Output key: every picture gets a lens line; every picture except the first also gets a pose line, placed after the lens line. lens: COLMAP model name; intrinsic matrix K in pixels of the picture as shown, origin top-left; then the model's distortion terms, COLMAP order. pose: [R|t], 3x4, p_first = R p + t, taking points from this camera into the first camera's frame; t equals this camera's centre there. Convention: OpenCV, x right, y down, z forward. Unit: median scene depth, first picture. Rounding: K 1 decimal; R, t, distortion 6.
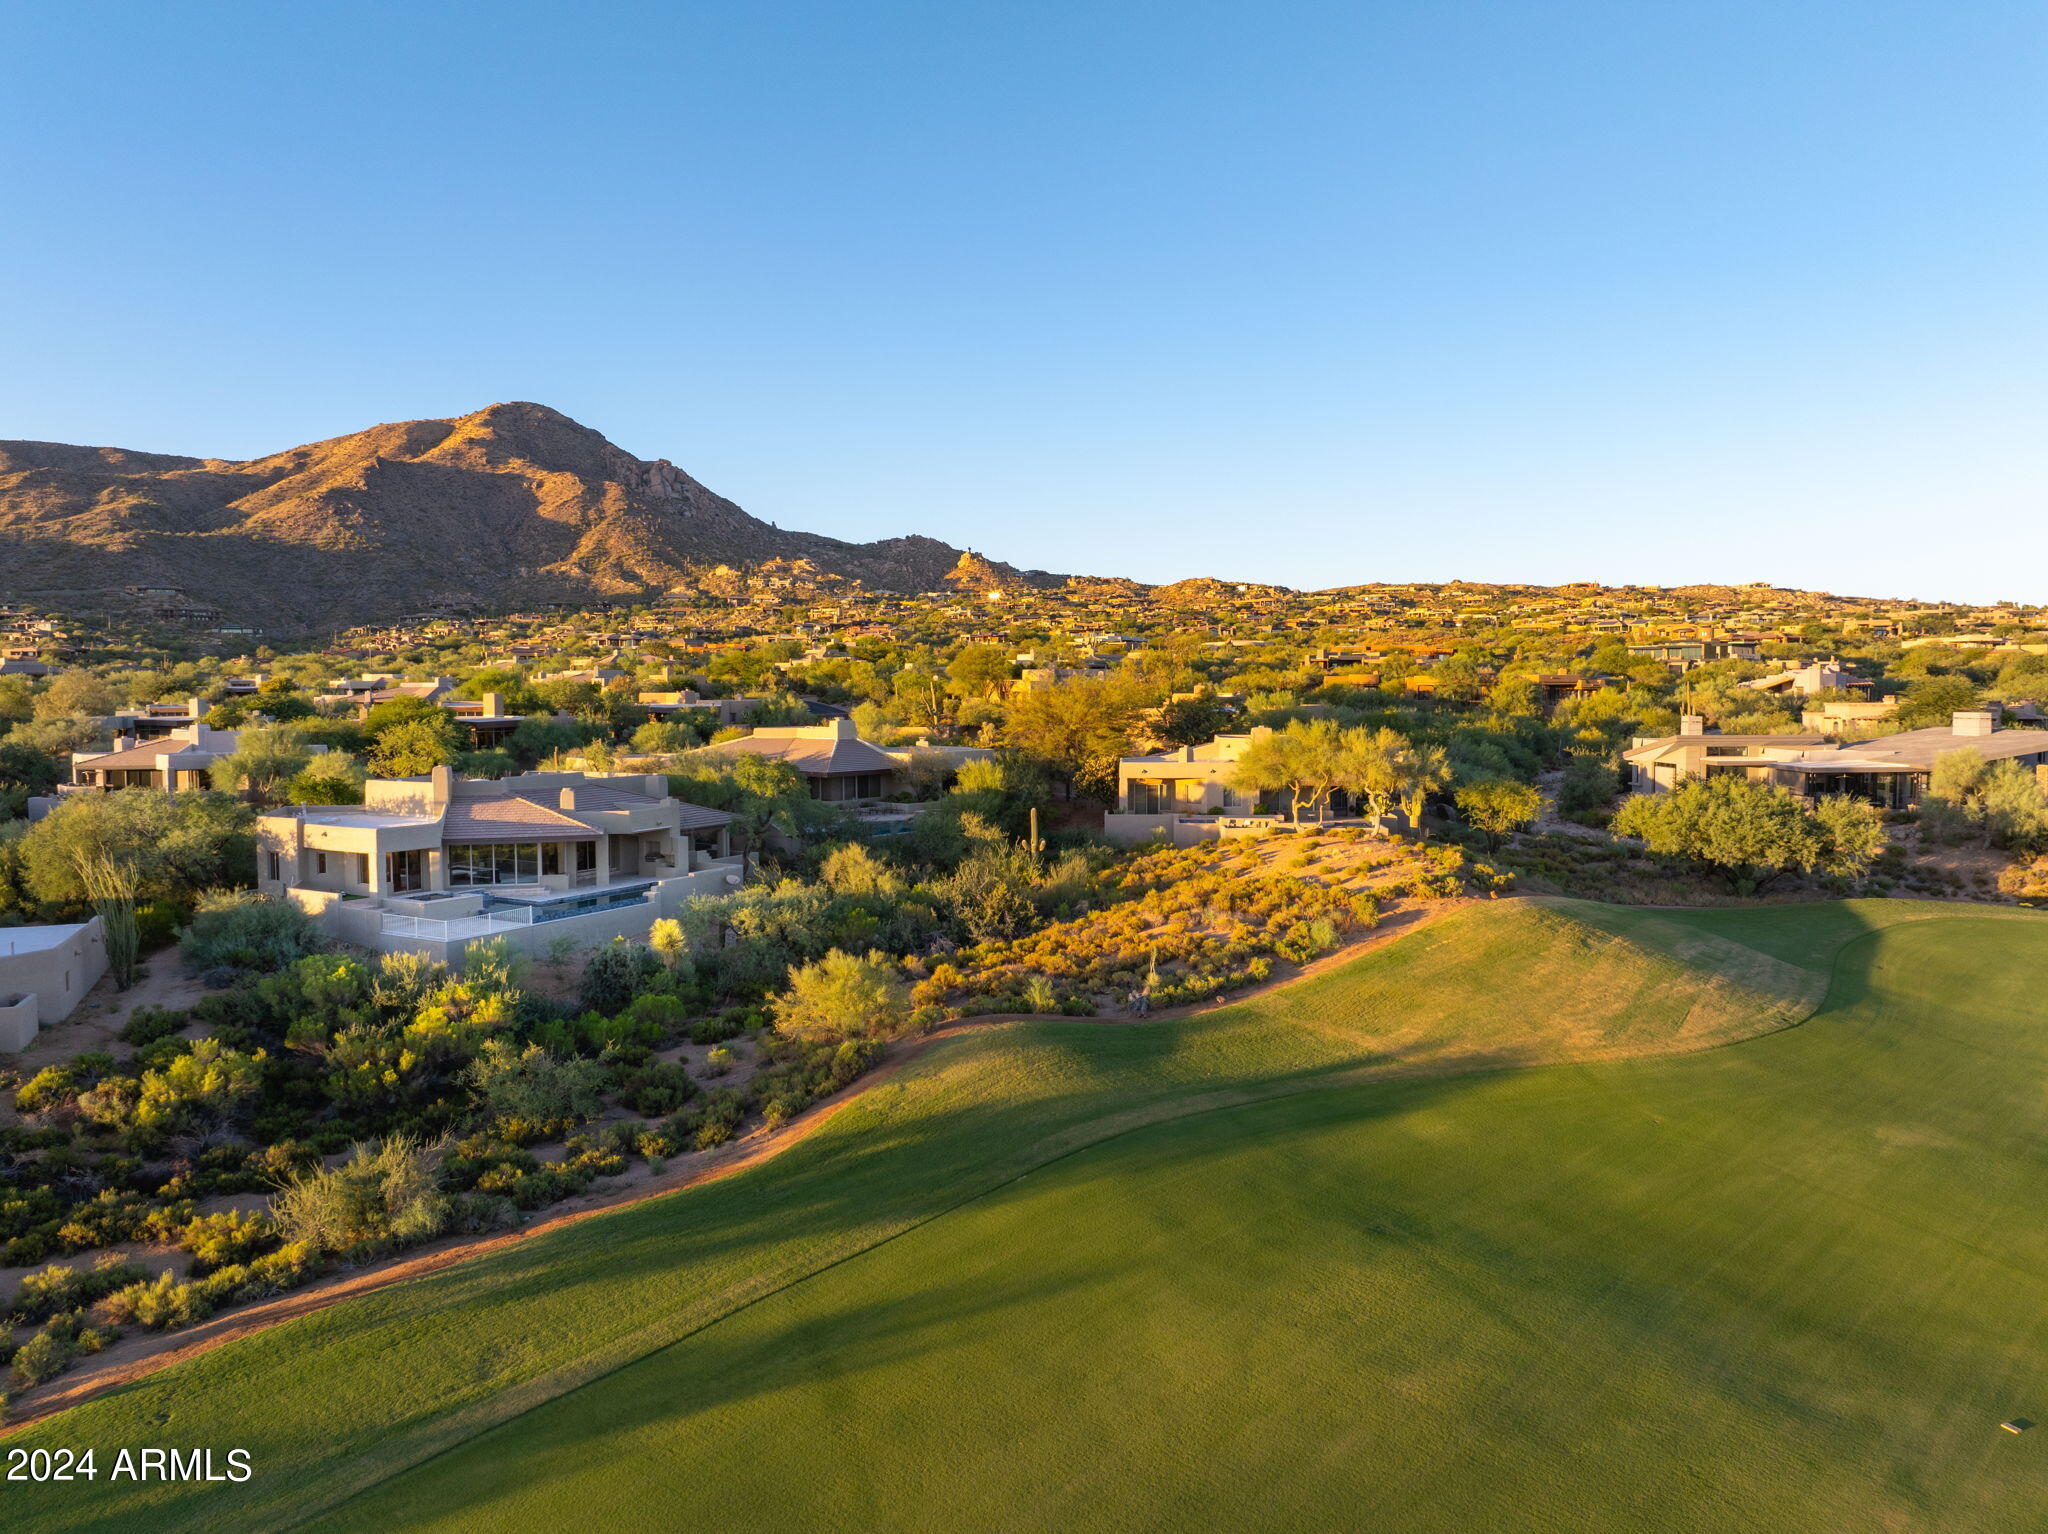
lens RADIAL K [[1549.3, 0, 955.0], [0, 1549.3, 765.2], [0, 0, 1]] dist [-0.041475, 0.009827]
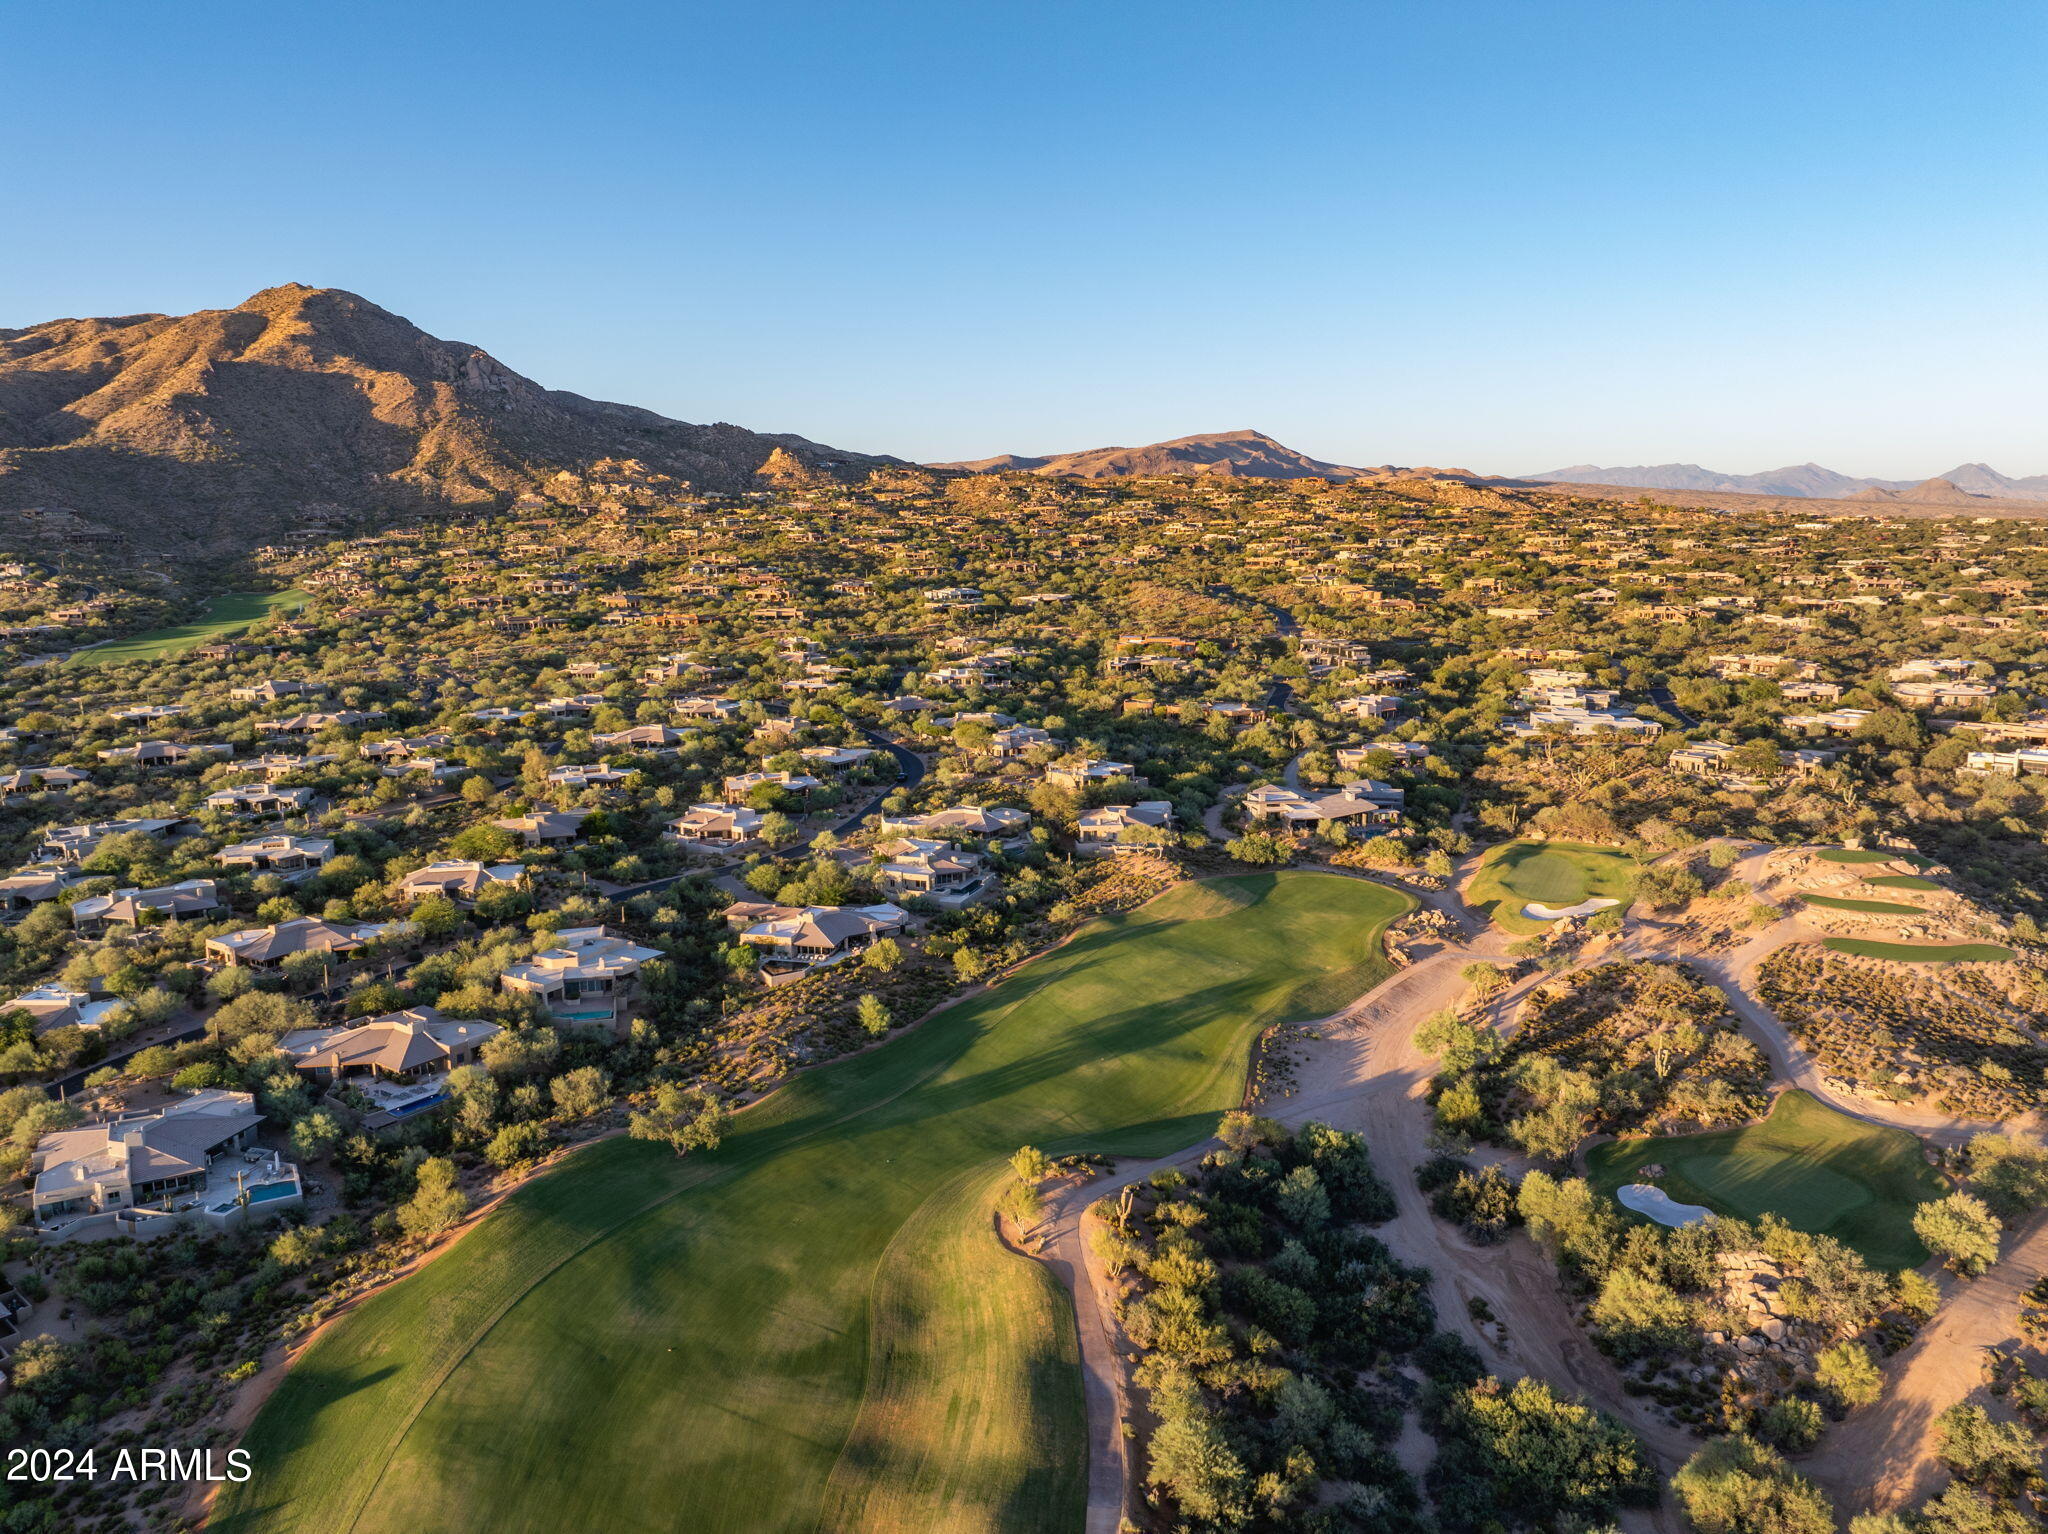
lens RADIAL K [[1549.3, 0, 955.0], [0, 1549.3, 765.2], [0, 0, 1]] dist [-0.041475, 0.009827]
pose [[0.988722, -0.032470, 0.146203, -0.039936], [0.017037, 0.994263, 0.105602, -0.030508], [-0.148793, -0.101920, 0.983602, -0.136164]]
